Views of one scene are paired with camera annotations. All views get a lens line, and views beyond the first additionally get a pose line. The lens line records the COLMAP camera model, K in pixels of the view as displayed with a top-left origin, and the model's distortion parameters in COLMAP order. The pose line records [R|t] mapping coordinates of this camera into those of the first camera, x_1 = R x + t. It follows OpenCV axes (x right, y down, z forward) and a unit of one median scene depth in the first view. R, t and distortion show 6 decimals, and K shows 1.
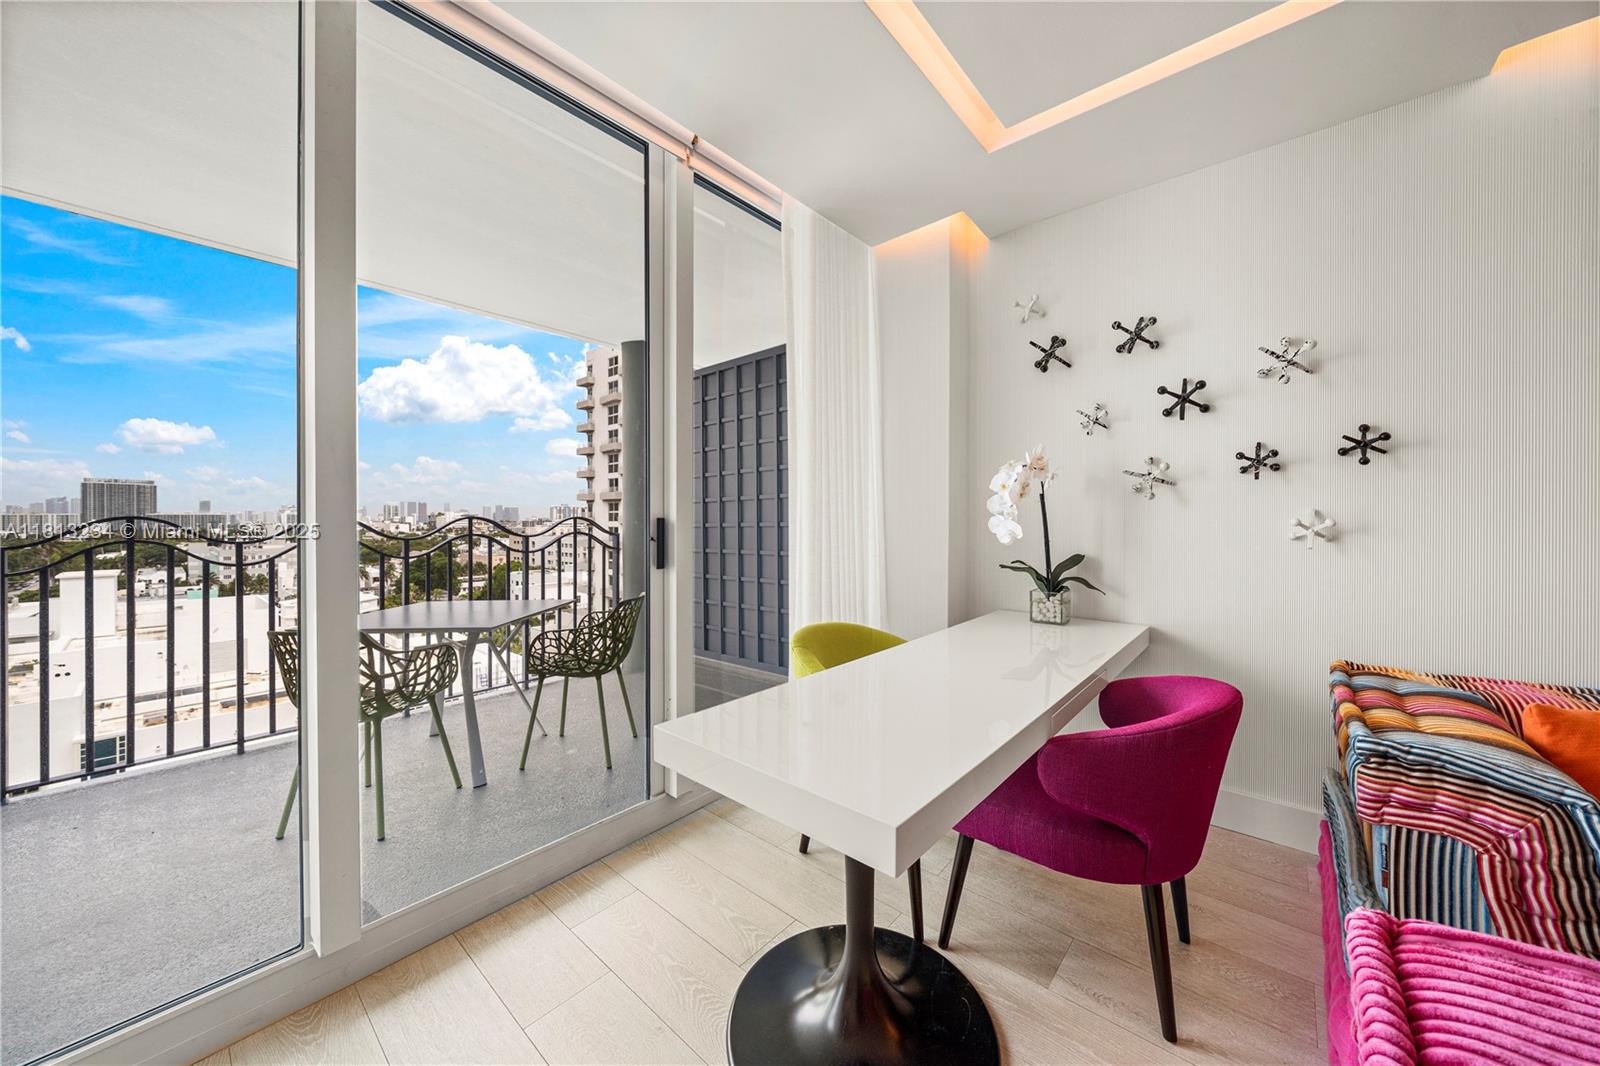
lens RADIAL K [[565.2, 0, 791.7], [0, 565.2, 527.4], [0, 0, 1]] dist [-0.006010, 0.000311]
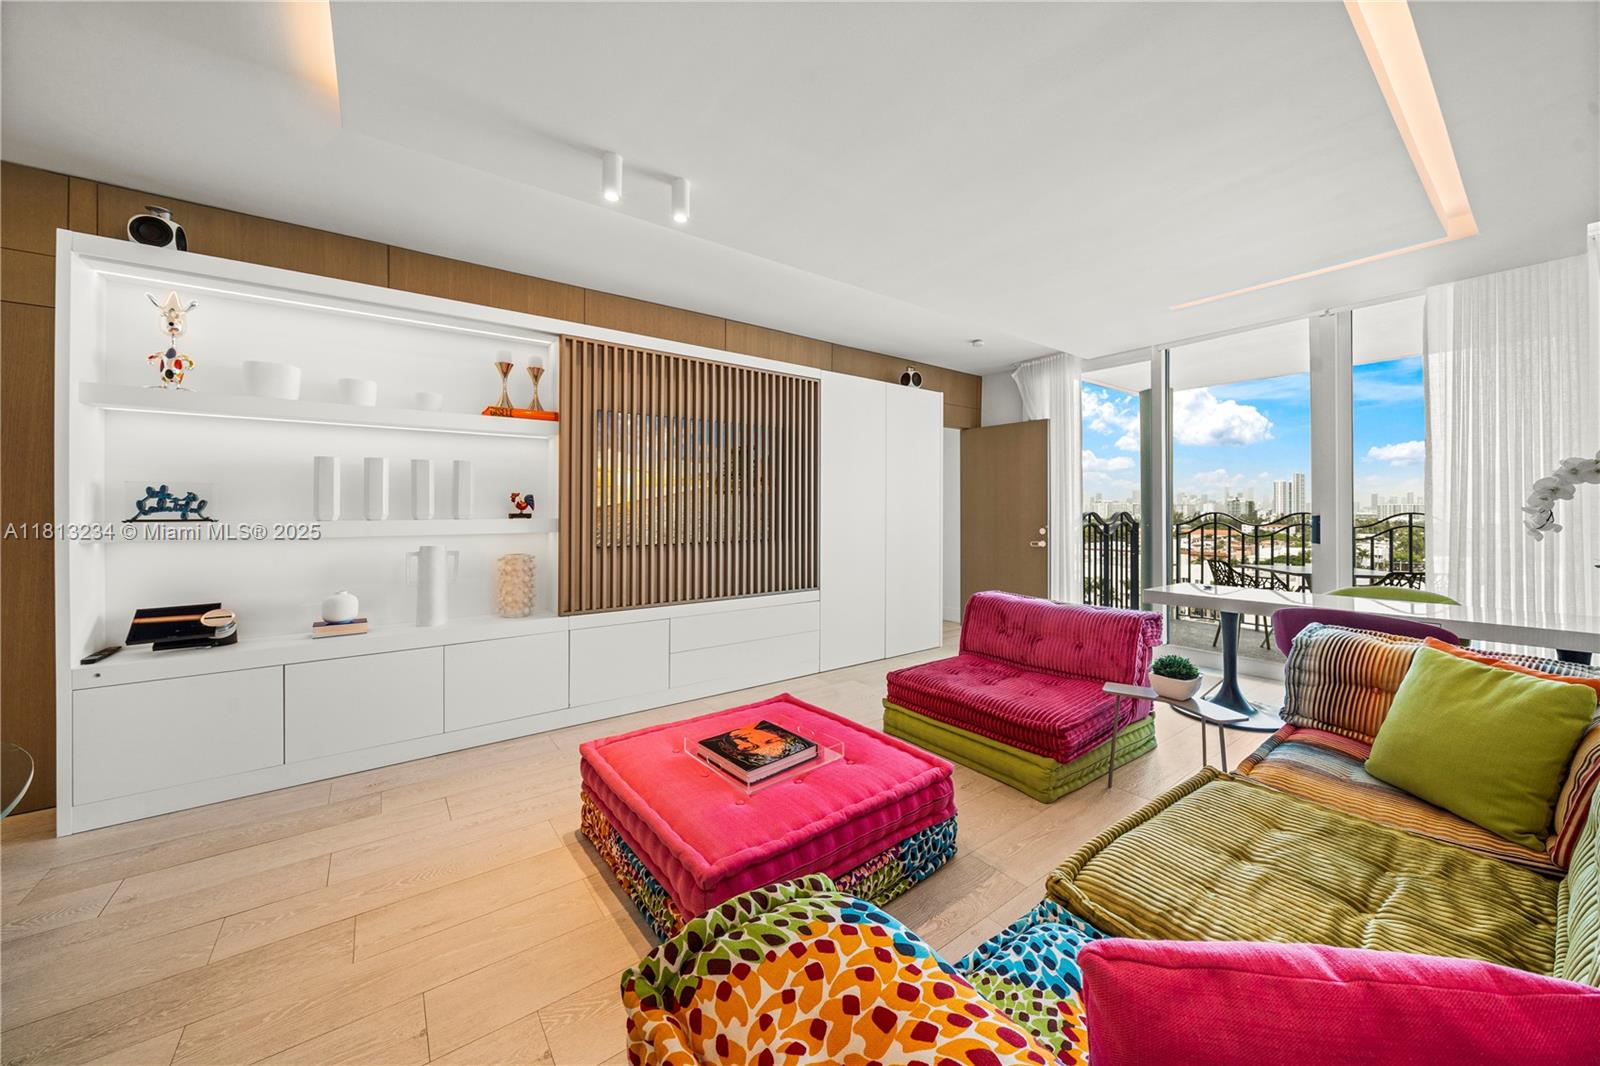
lens RADIAL K [[565.2, 0, 795.2], [0, 565.2, 505.9], [0, 0, 1]] dist [-0.006010, 0.000311]
pose [[-0.211728, -0.007046, -0.977303, 1.428011], [-0.012252, 0.999915, -0.004555, -0.014900], [0.977252, 0.011010, -0.211797, -0.193457]]
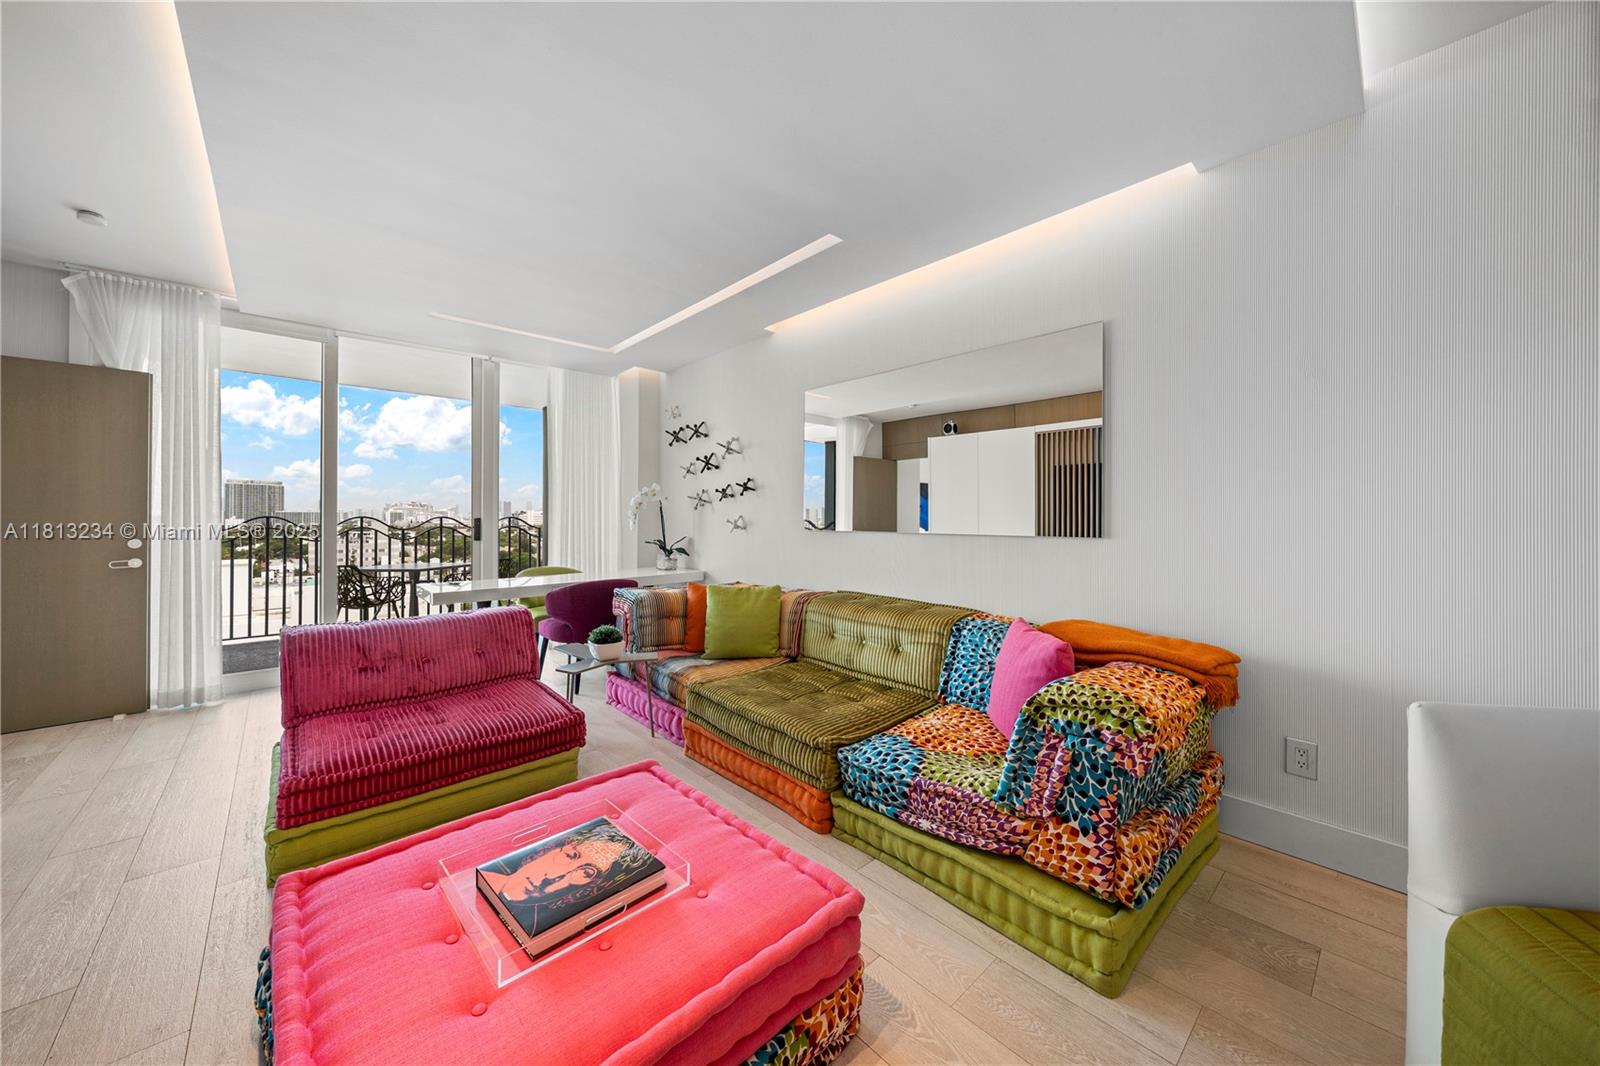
lens RADIAL K [[565.2, 0, 793.6], [0, 565.2, 520.1], [0, 0, 1]] dist [-0.006010, 0.000311]
pose [[0.993821, 0.003886, -0.110927, 0.959992], [-0.005090, 0.999931, -0.010576, 0.006570], [0.110878, 0.011075, 0.993772, -0.829402]]
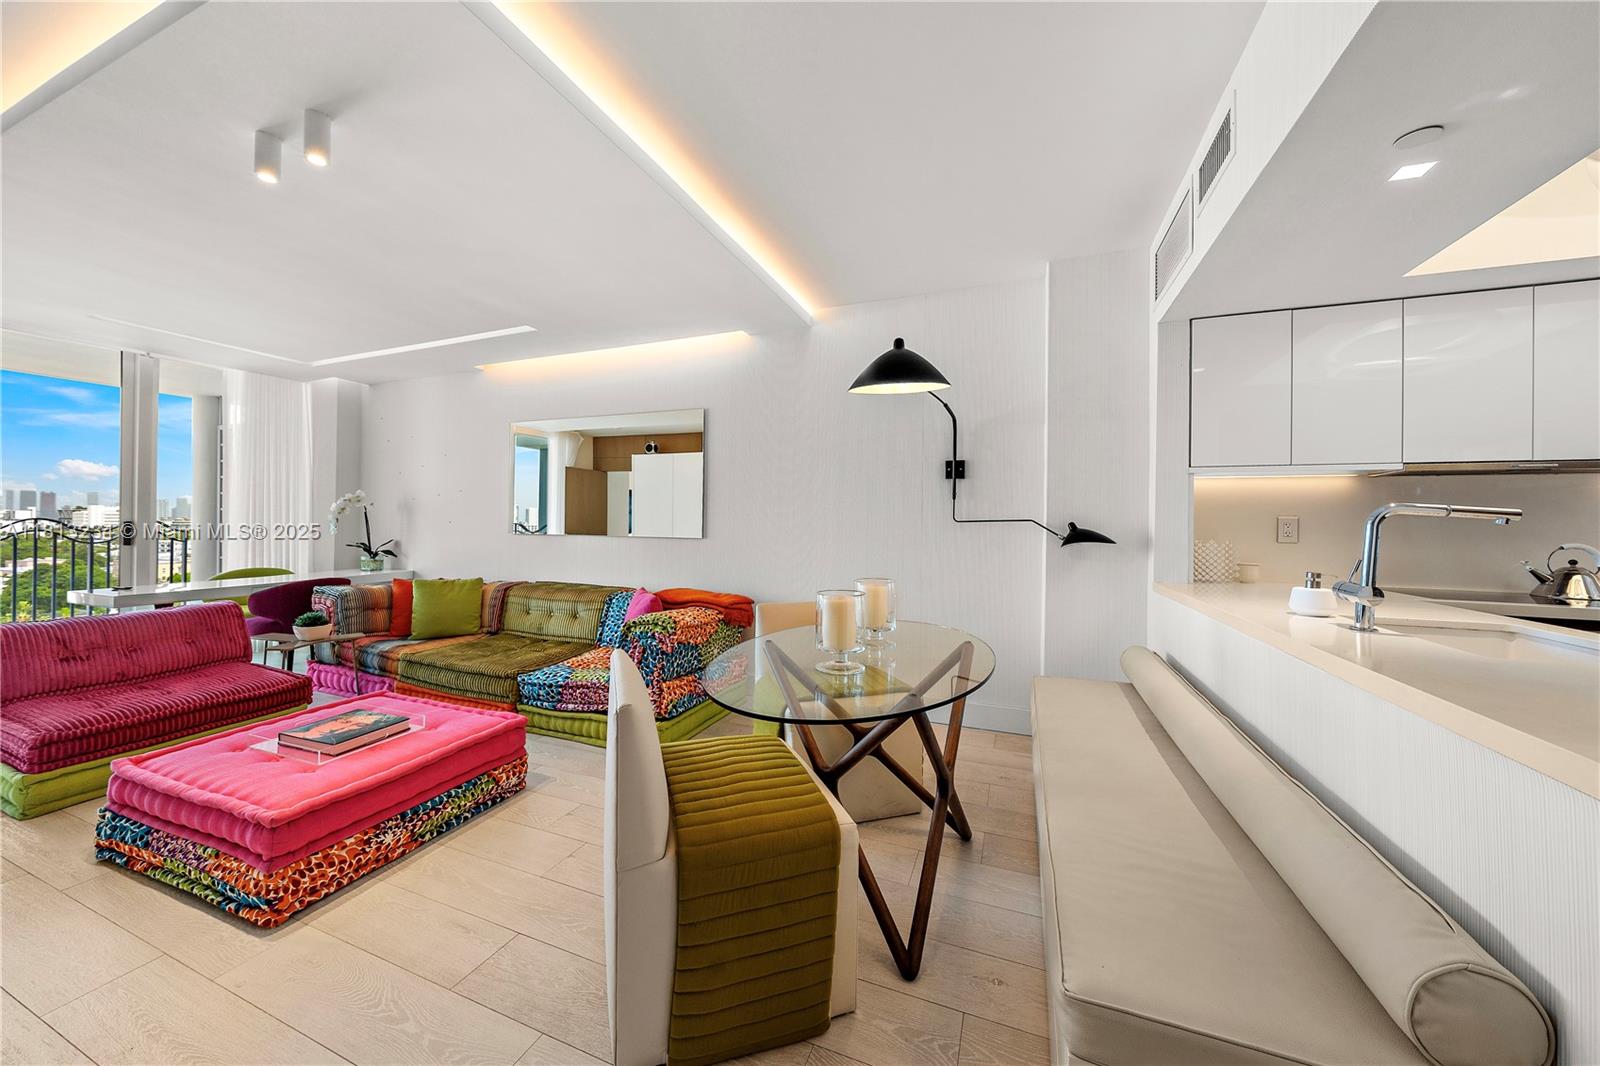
lens RADIAL K [[565.2, 0, 774.0], [0, 565.2, 533.9], [0, 0, 1]] dist [-0.006010, 0.000311]
pose [[0.949614, 0.005160, 0.313380, 1.063530], [-0.008069, 0.999936, 0.007984, -0.002934], [-0.313318, -0.010111, 0.949594, -1.344010]]
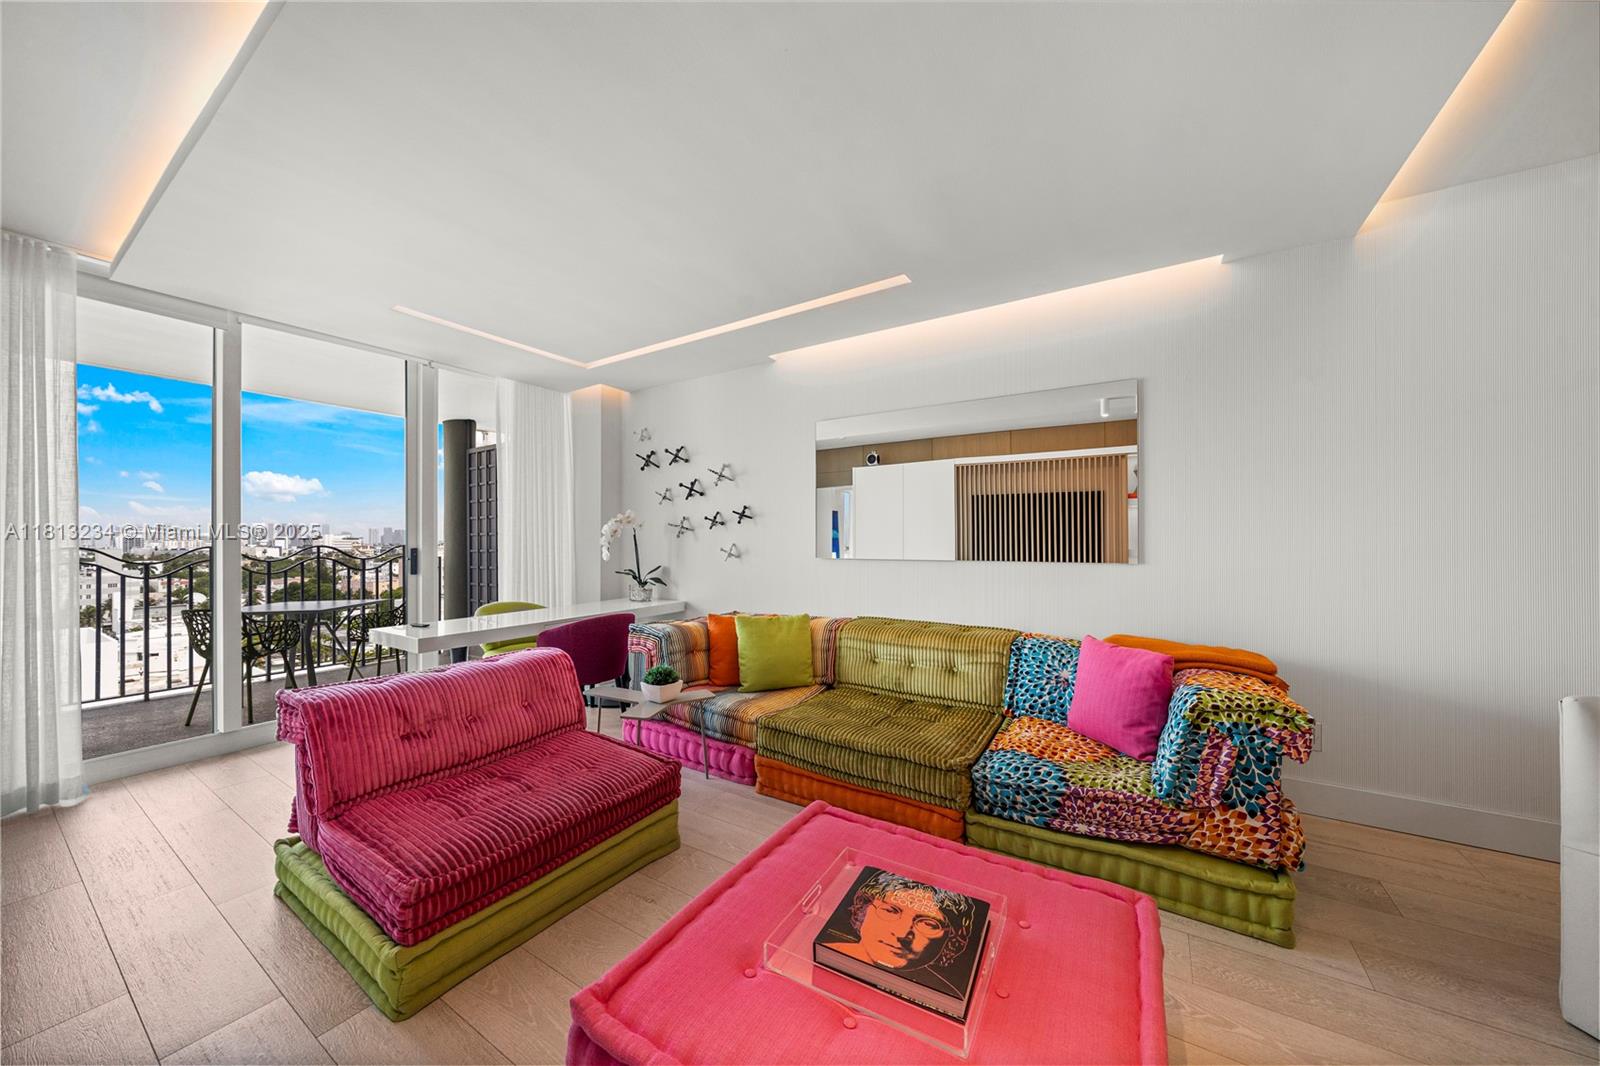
lens RADIAL K [[565.2, 0, 791.7], [0, 565.2, 541.4], [0, 0, 1]] dist [-0.006010, 0.000311]
pose [[0.989861, -0.002456, 0.142015, 0.583081], [0.004532, 0.999887, -0.014299, -0.004952], [-0.141964, 0.014798, 0.989761, -0.822356]]
